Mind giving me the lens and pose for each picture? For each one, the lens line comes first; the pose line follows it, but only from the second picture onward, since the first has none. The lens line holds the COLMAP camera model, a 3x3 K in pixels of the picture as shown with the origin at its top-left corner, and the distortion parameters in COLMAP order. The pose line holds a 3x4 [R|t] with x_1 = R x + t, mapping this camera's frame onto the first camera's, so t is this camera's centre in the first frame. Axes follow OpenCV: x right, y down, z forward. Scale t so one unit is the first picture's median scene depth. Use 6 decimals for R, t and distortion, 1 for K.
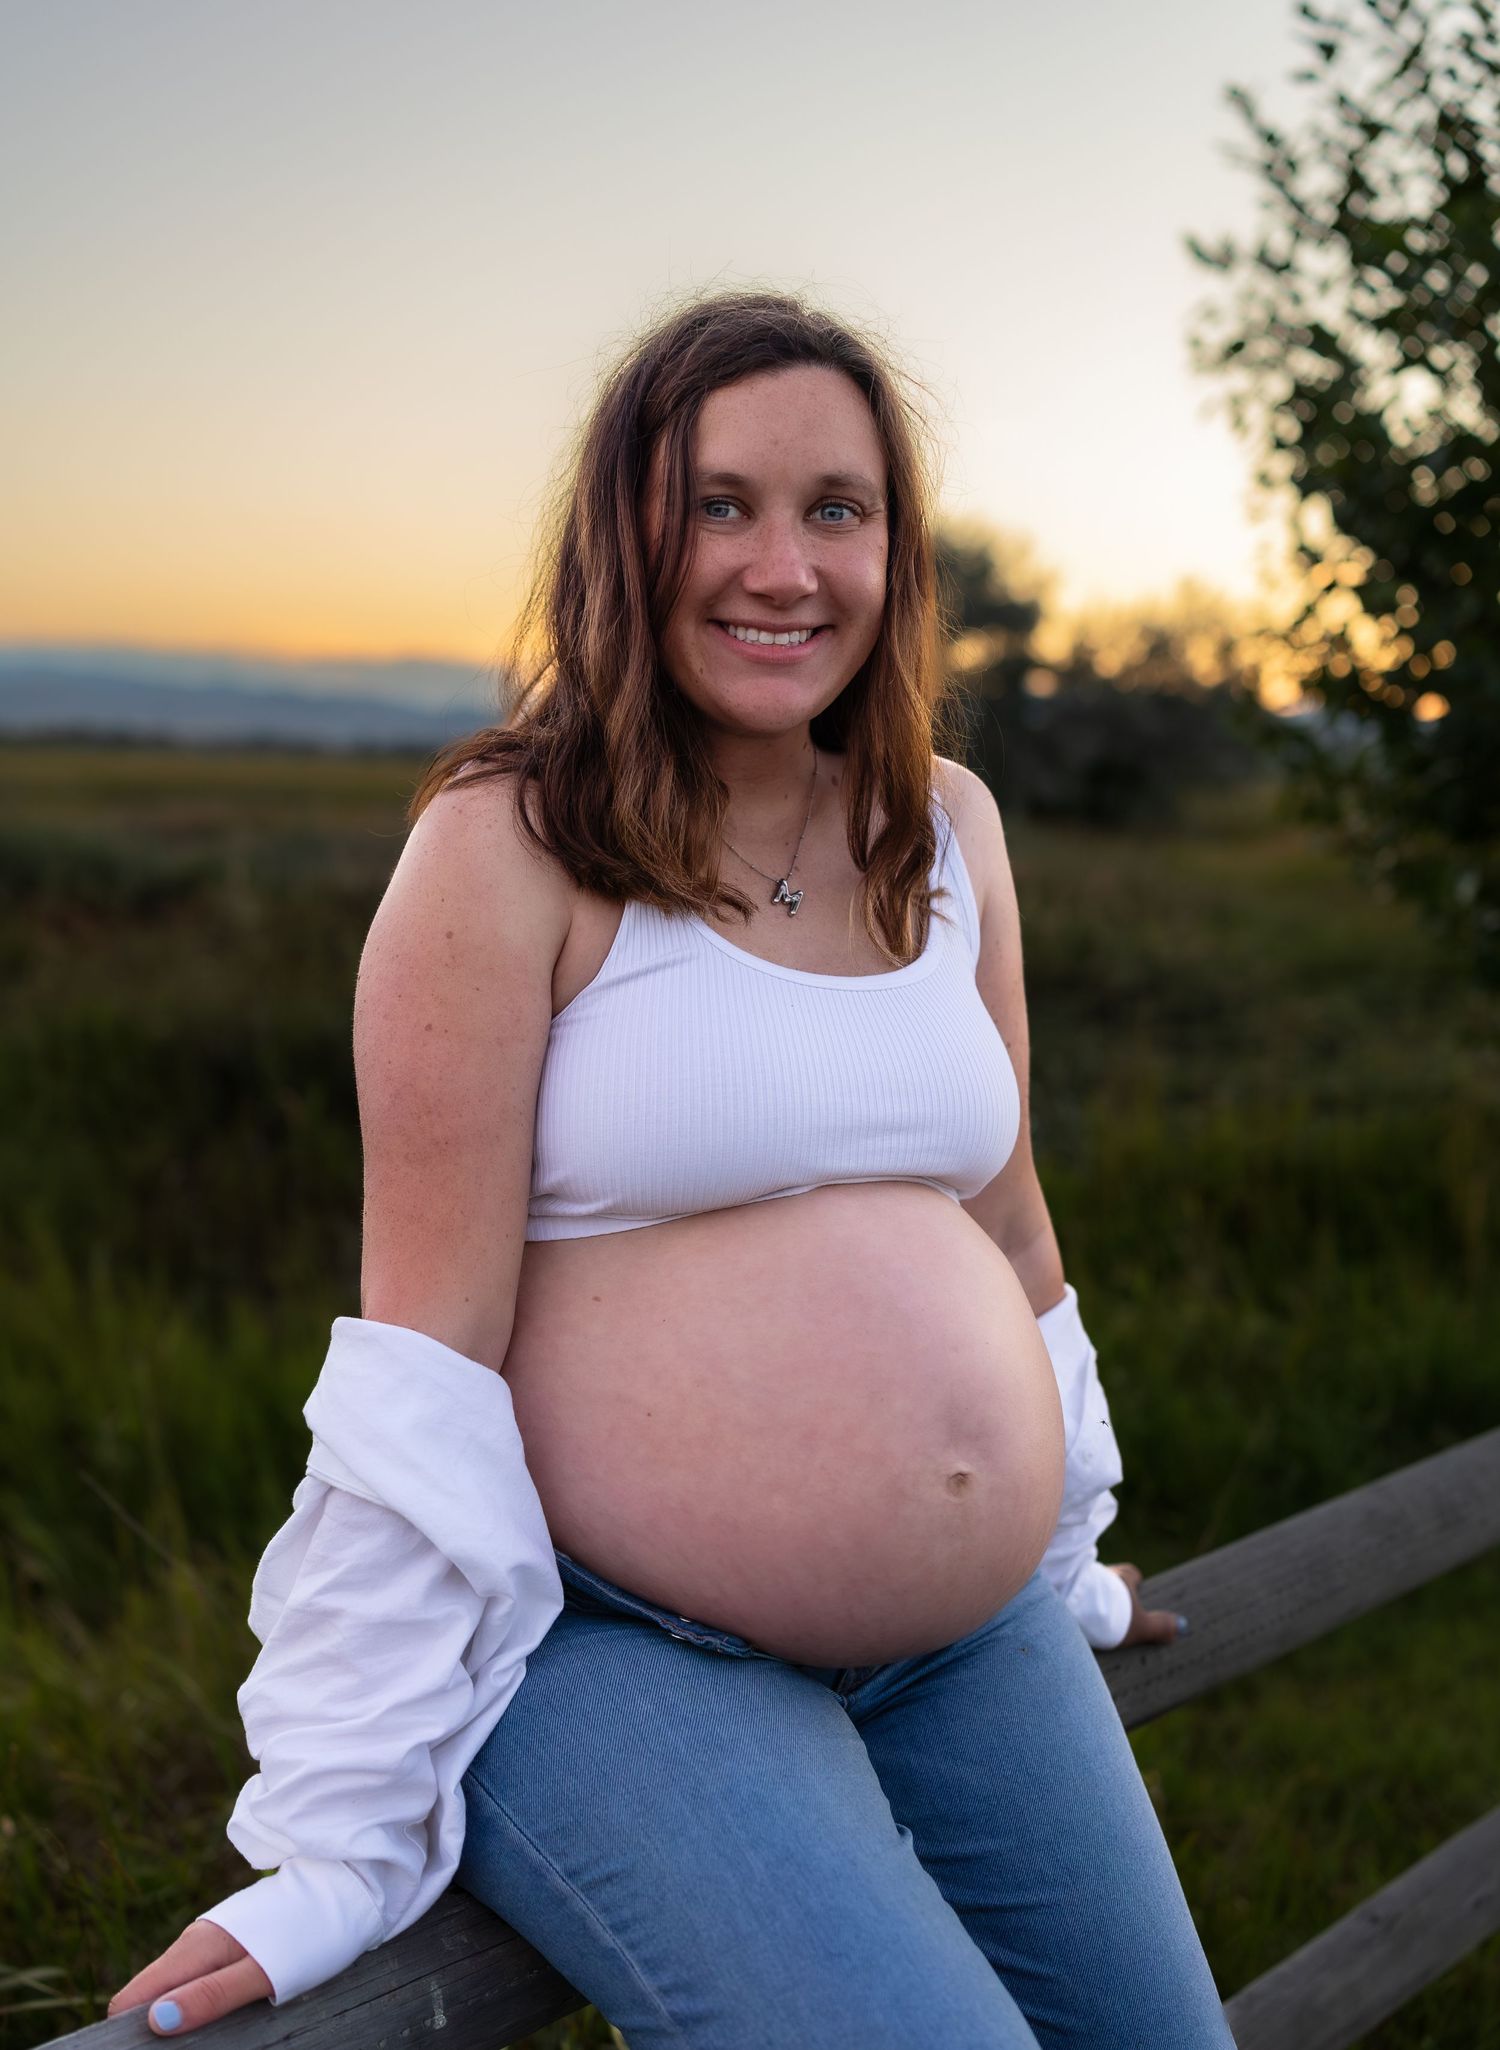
lens RADIAL K [[2127.0, 0, 750.0], [0, 2127.0, 1025.0], [0, 0, 1]] dist [-0.061866, -0.005459]
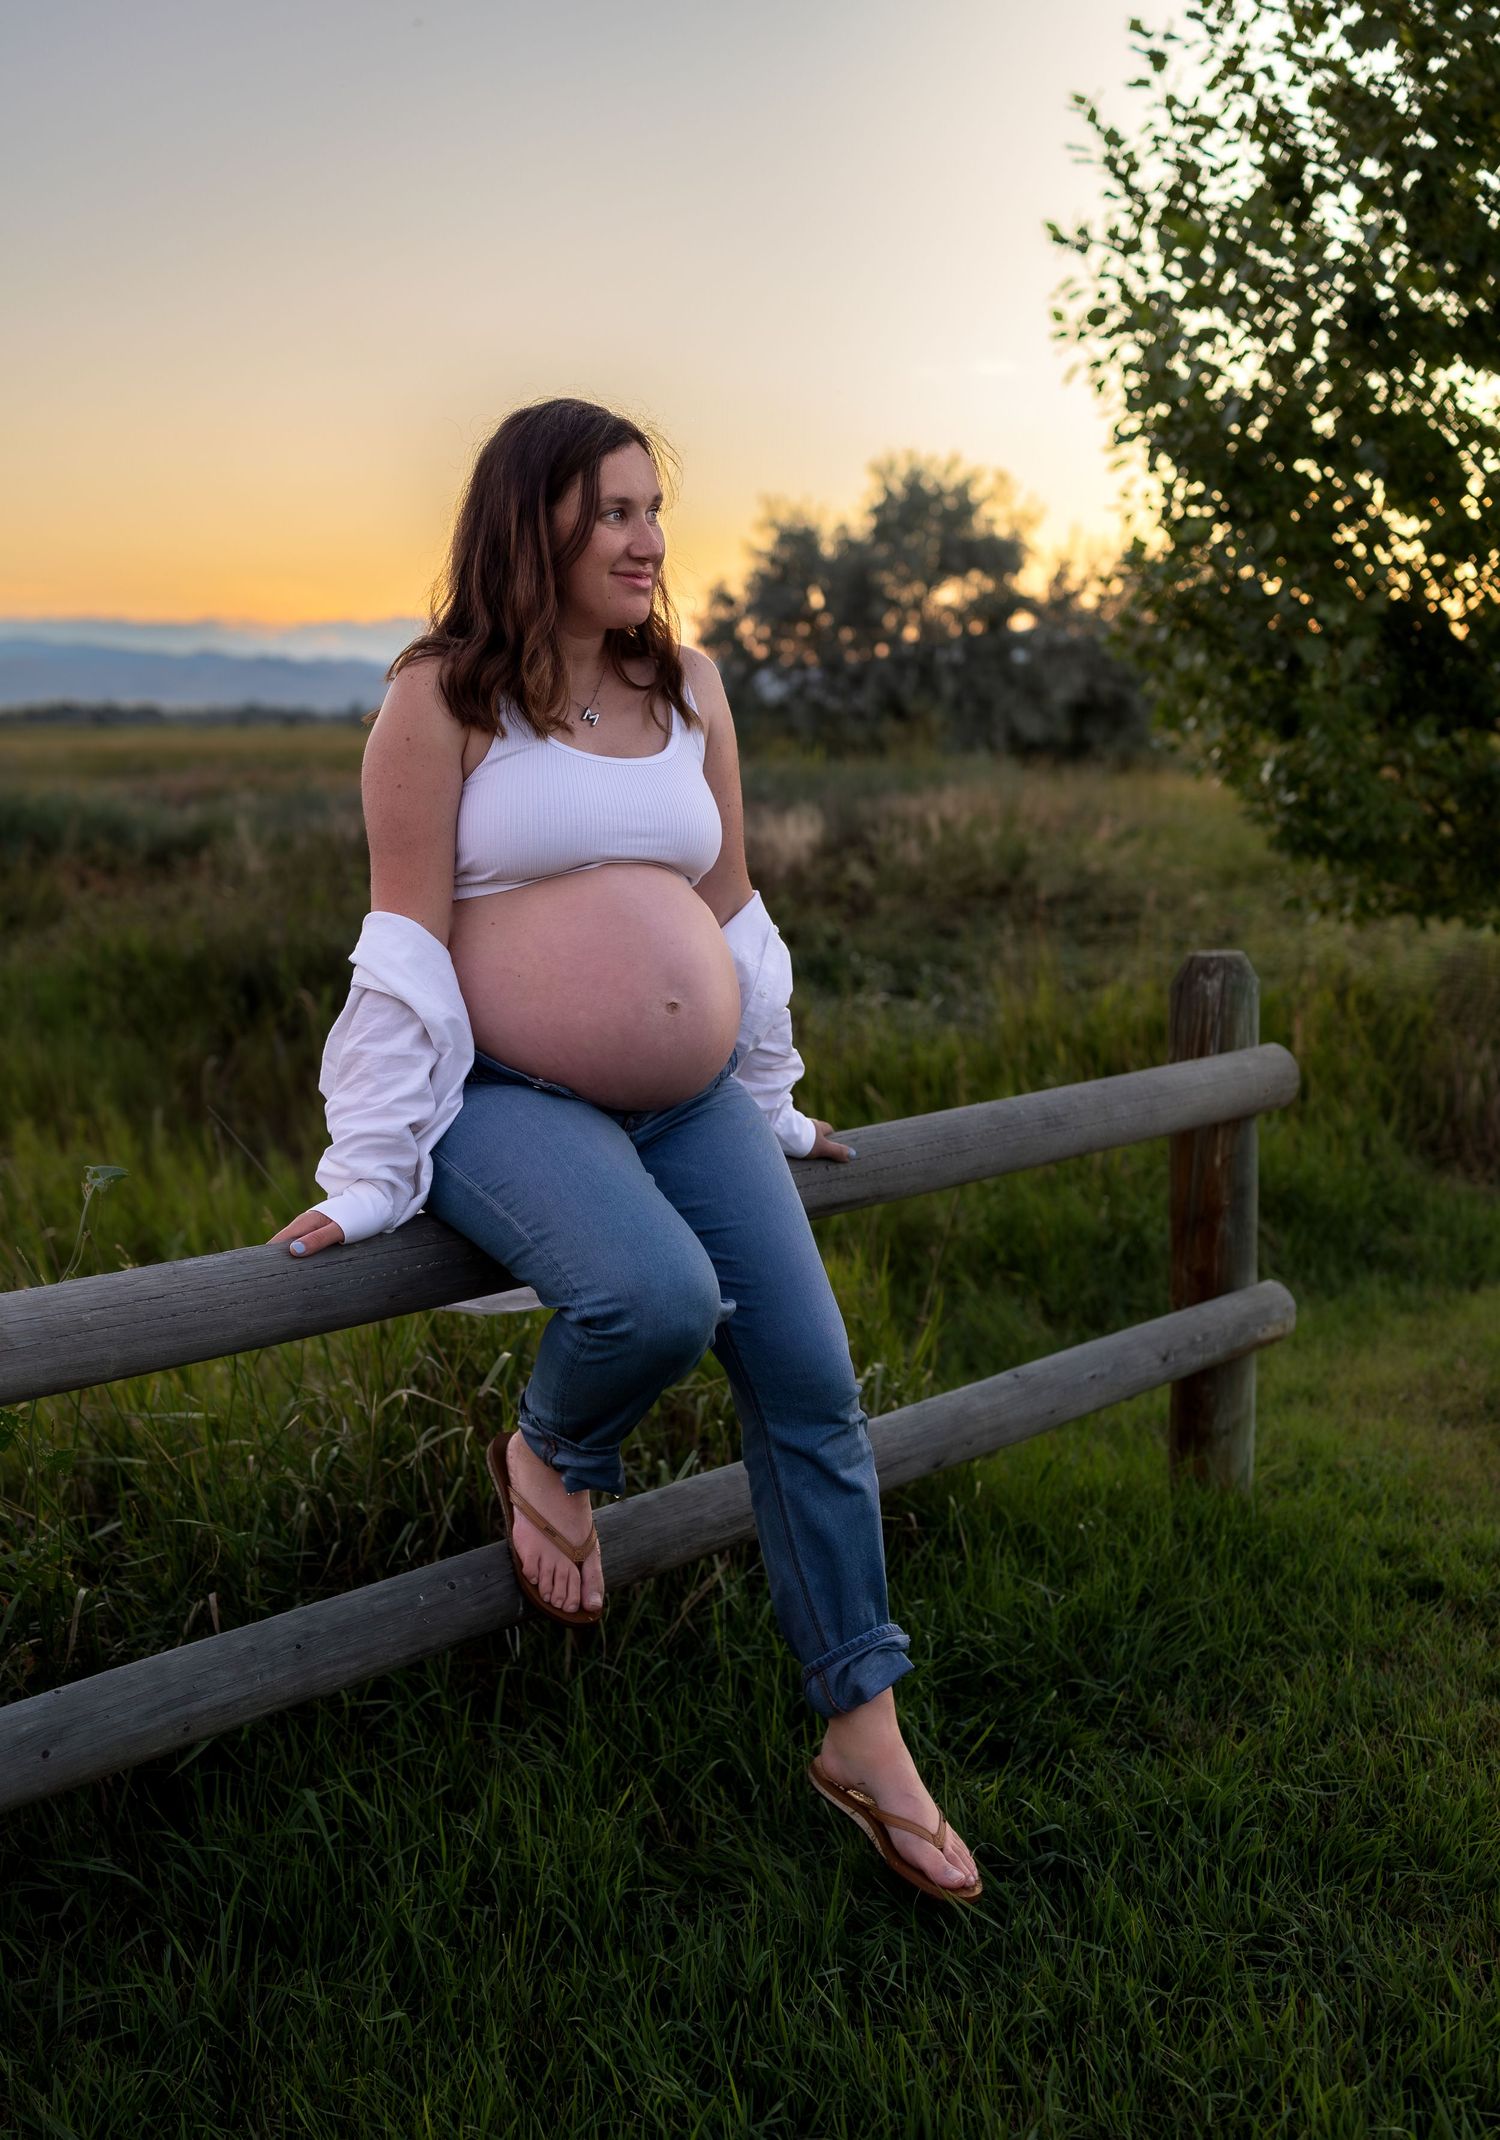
lens RADIAL K [[2196.8, 0, 750.0], [0, 2196.8, 1070.0], [0, 0, 1]] dist [-0.086113, 0.003433]
pose [[0.999224, -0.038745, -0.007038, 0.039478], [0.038977, 0.998574, 0.036488, 0.044695], [0.005614, -0.036734, 0.999309, -0.231751]]
